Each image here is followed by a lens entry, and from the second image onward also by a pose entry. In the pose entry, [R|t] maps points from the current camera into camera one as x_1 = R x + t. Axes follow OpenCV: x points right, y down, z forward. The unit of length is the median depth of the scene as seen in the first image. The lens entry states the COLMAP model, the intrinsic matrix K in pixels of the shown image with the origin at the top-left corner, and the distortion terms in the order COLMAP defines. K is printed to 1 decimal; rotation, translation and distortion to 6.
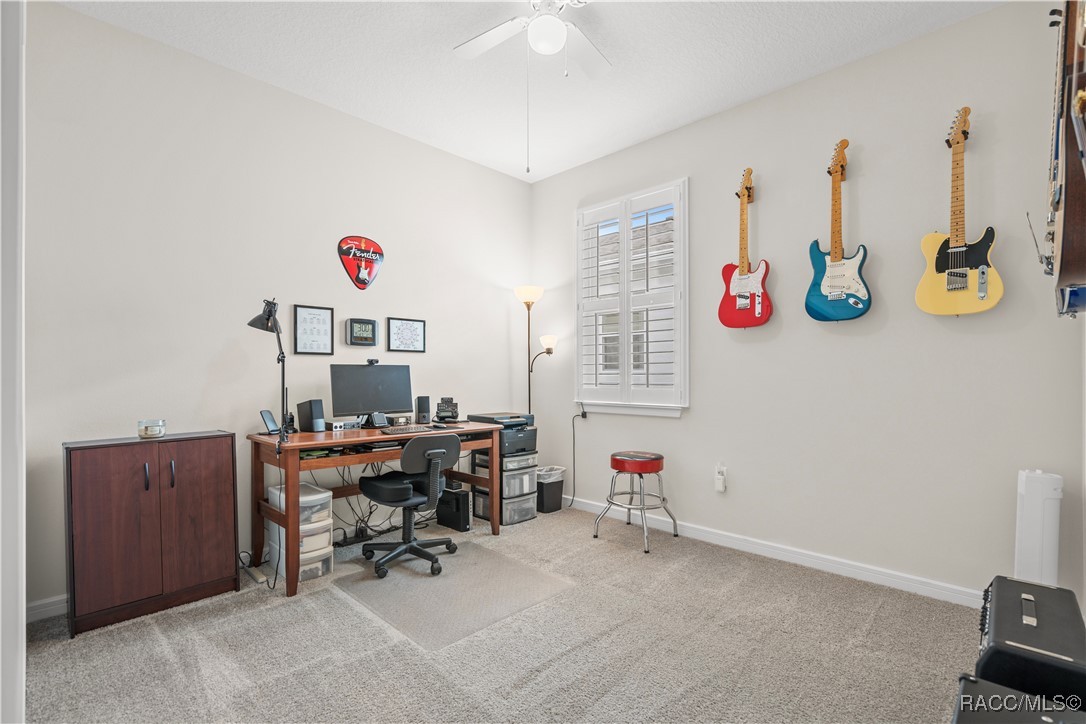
lens RADIAL K [[504.2, 0, 537.3], [0, 504.2, 368.0], [0, 0, 1]] dist [-0.000549, 0.000100]
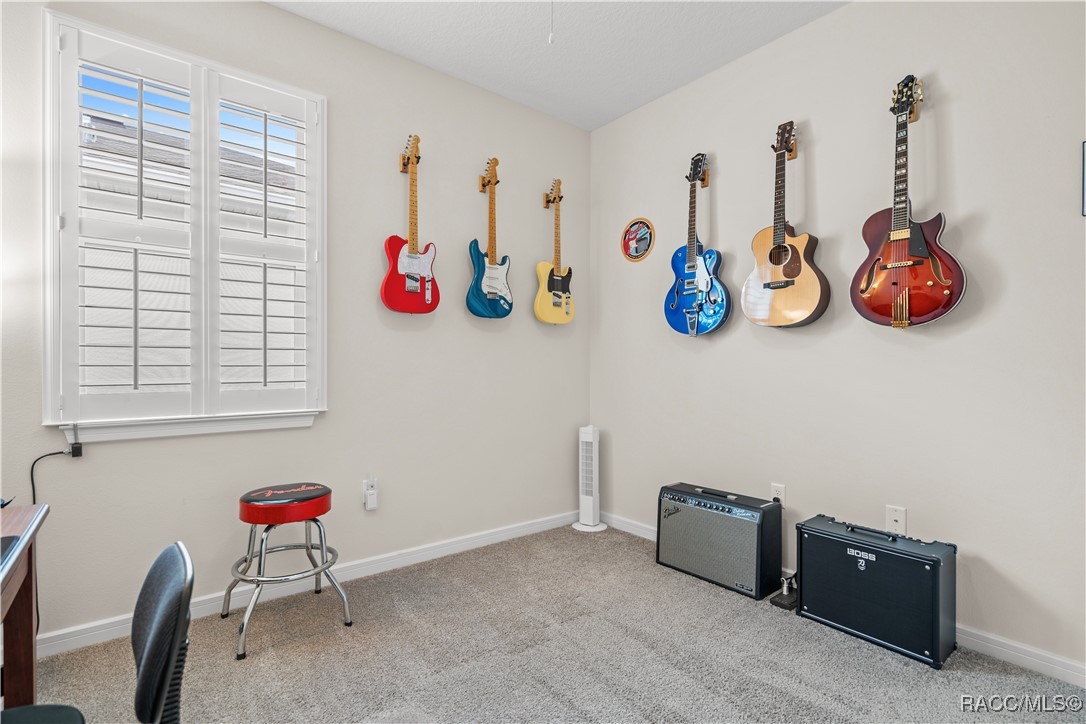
lens RADIAL K [[504.2, 0, 537.3], [0, 504.2, 368.0], [0, 0, 1]] dist [-0.000549, 0.000100]
pose [[0.123000, 0.003374, 0.992401, -0.456065], [-0.005886, 0.999979, -0.002671, 0.017696], [-0.992389, -0.005513, 0.123017, 0.696406]]
